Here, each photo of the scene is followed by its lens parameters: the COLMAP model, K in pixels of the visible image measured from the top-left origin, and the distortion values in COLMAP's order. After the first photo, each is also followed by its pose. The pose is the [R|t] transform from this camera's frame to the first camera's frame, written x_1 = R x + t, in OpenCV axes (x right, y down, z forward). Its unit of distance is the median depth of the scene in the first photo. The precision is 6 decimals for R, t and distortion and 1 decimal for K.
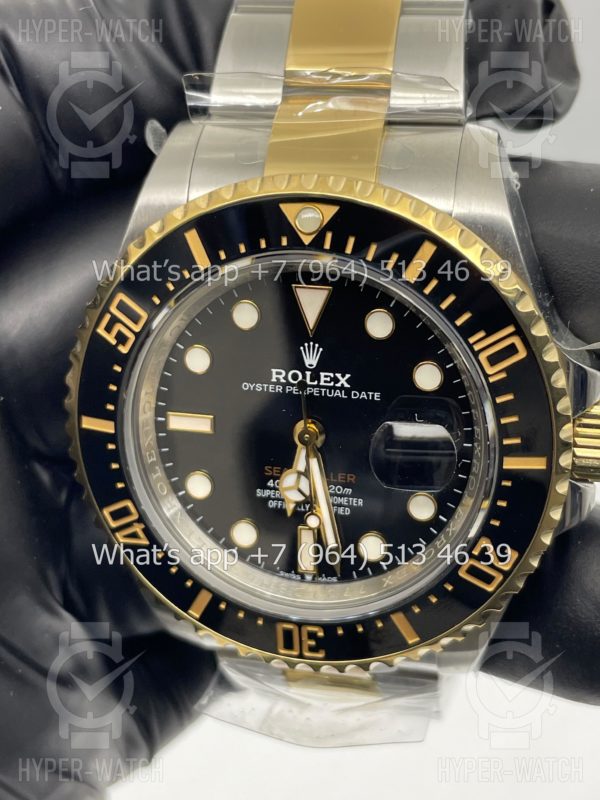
lens RADIAL K [[1231.5, 0, 305.5], [0, 1231.5, 401.4], [0, 0, 1]] dist [0.170999, 0.000000]
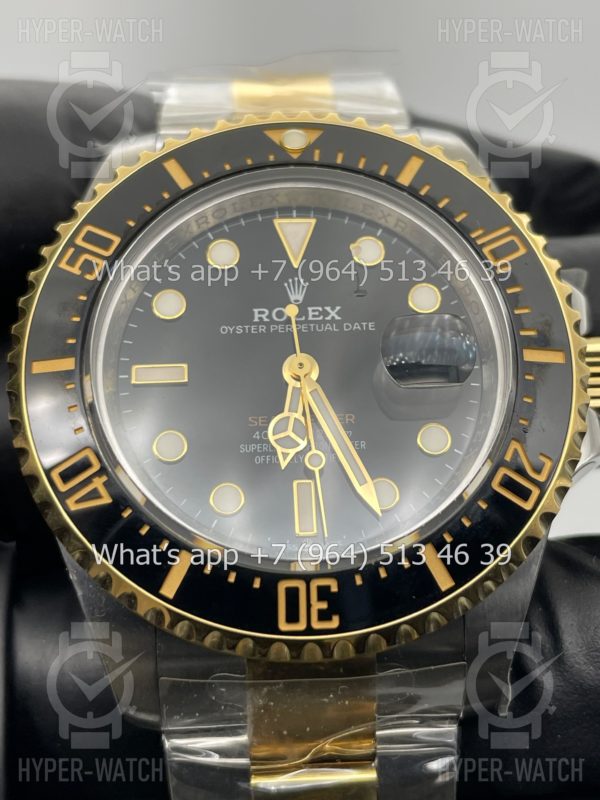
lens RADIAL K [[1231.5, 0, 306.8], [0, 1231.5, 420.7], [0, 0, 1]] dist [0.170999, 0.000000]
pose [[0.966025, 0.035168, 0.256044, -0.220794], [0.116279, 0.825624, -0.552108, 0.553115], [-0.230813, 0.563123, 0.793485, 0.310082]]
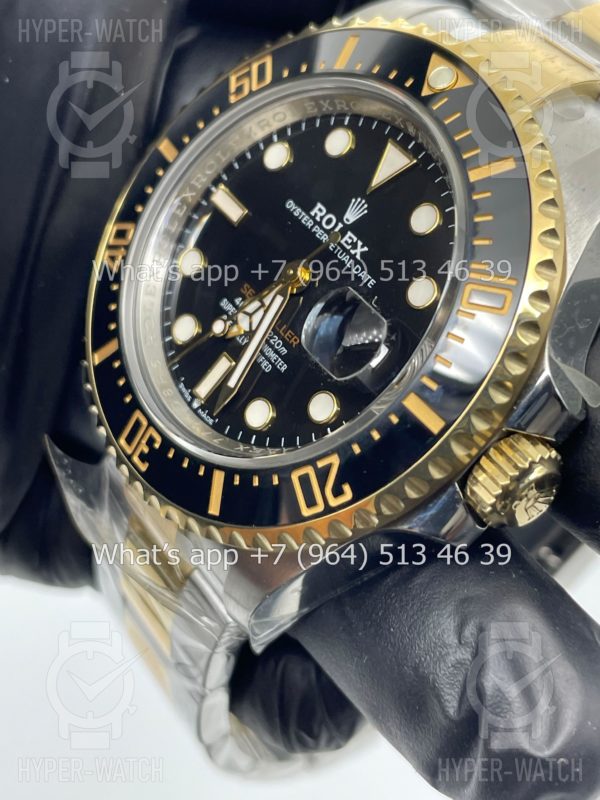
lens RADIAL K [[1231.5, 0, 306.6], [0, 1231.5, 398.6], [0, 0, 1]] dist [0.170999, 0.000000]
pose [[0.674837, 0.646691, -0.355507, 0.401332], [-0.712647, 0.696186, -0.086367, 0.167116], [0.191647, 0.311635, 0.930675, 0.160435]]
